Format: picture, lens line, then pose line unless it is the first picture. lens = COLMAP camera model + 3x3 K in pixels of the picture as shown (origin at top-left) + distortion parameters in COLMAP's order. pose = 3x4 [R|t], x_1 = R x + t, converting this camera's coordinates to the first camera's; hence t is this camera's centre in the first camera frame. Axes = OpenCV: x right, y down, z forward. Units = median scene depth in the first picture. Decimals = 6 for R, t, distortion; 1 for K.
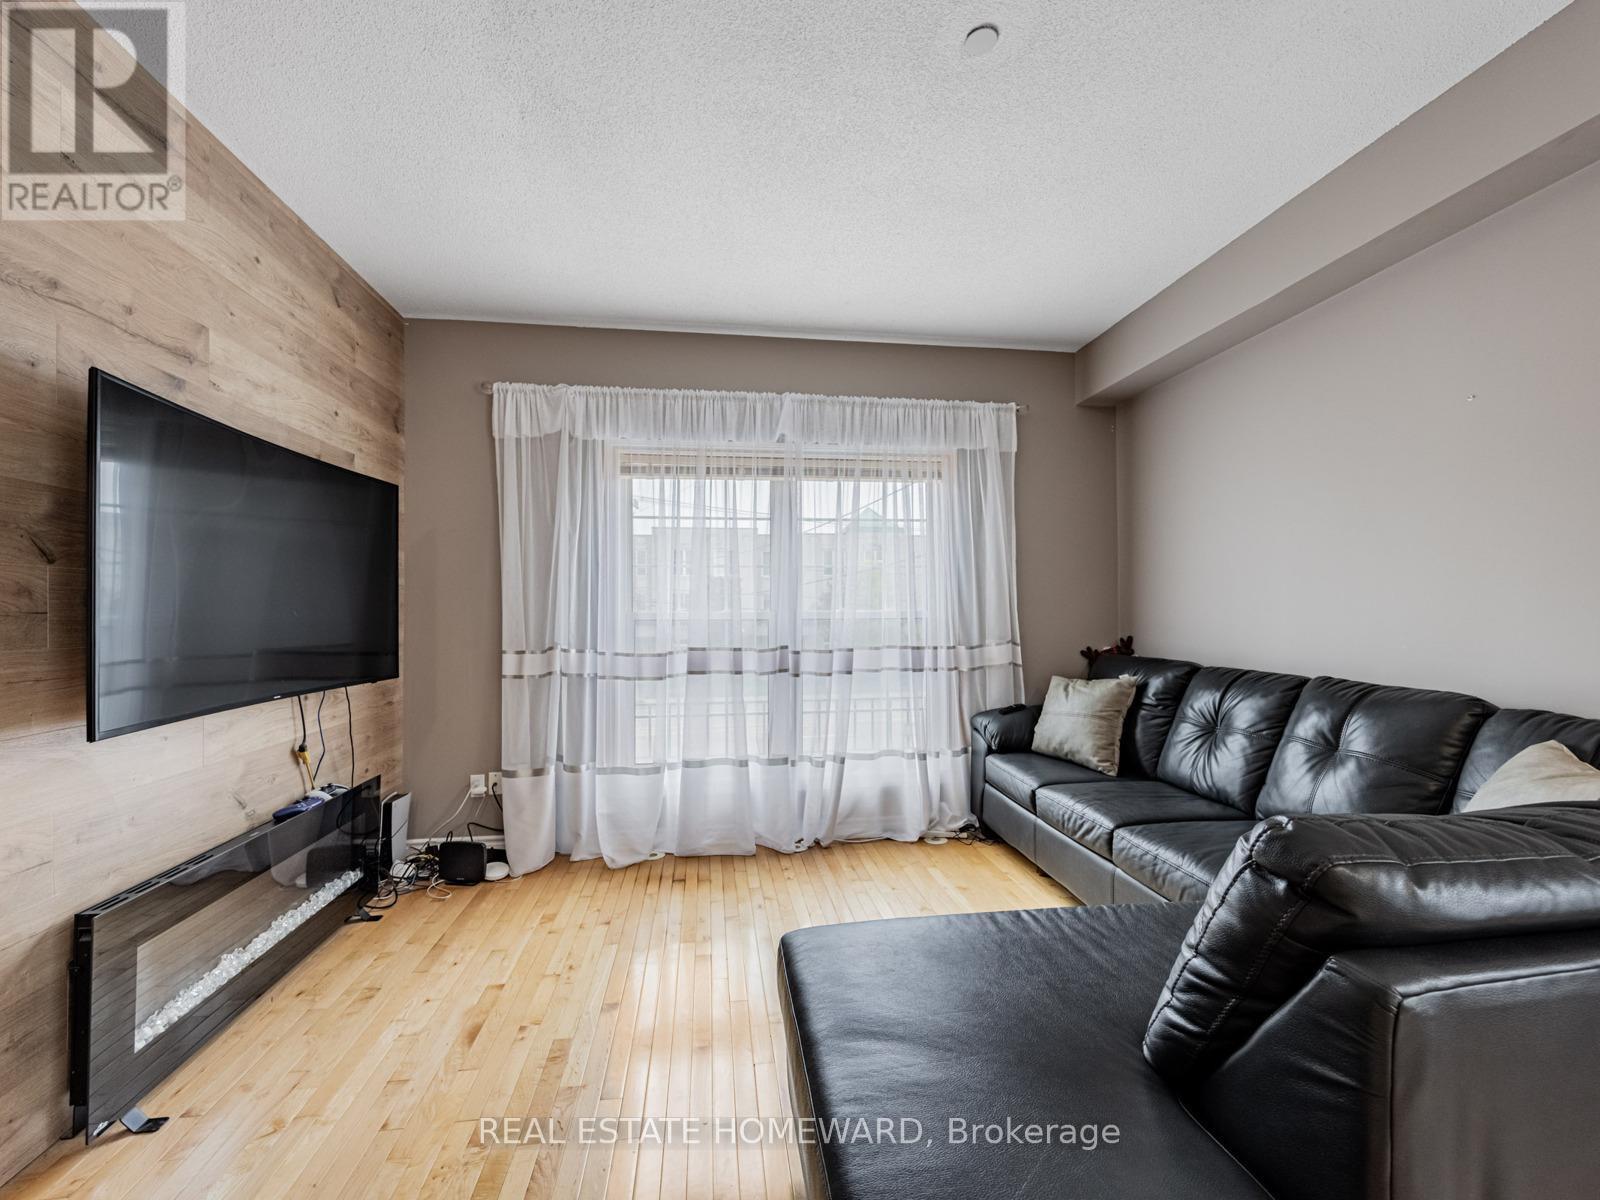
lens RADIAL K [[705.6, 0, 801.1], [0, 705.6, 586.7], [0, 0, 1]] dist [-0.000171, 0.000140]
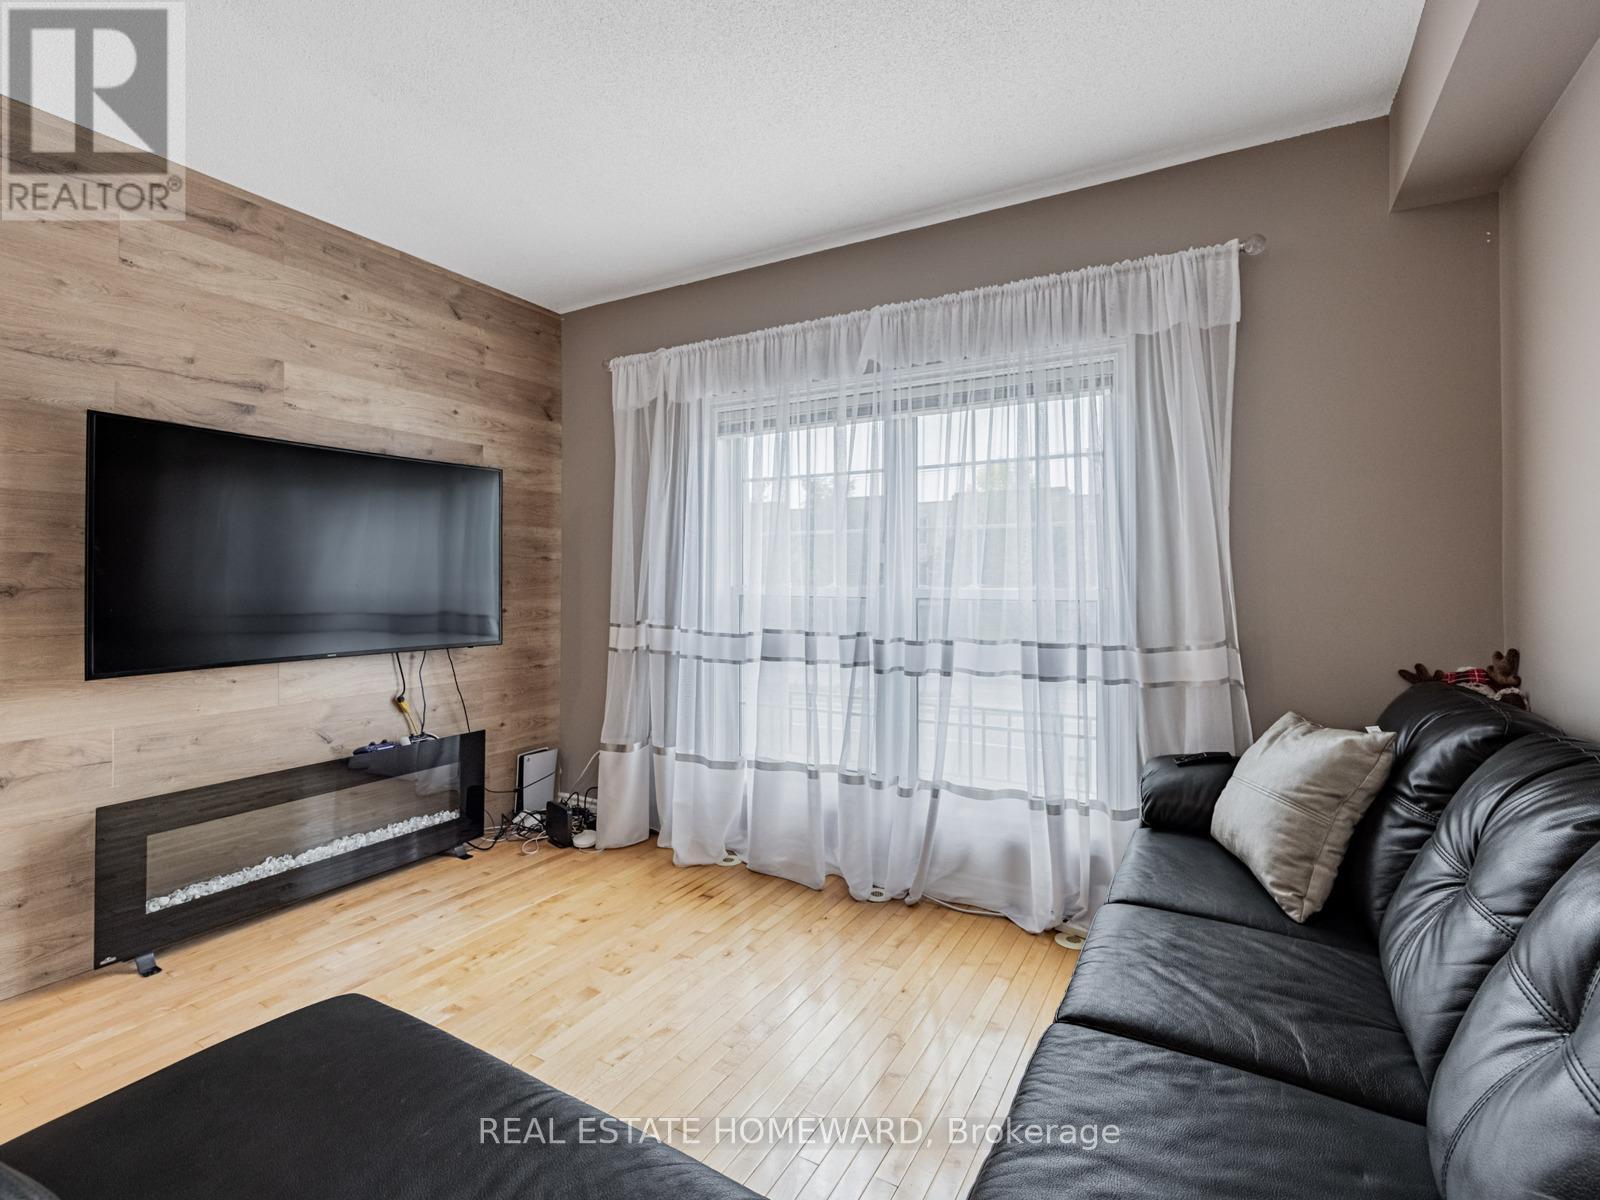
lens RADIAL K [[750.2, 0, 797.5], [0, 750.2, 558.3], [0, 0, 1]] dist [-0.000608, -0.000019]
pose [[0.786823, -0.009183, -0.617110, 0.465073], [0.014318, 0.999892, 0.003377, -0.002264], [0.617013, -0.011493, 0.786869, 0.327267]]
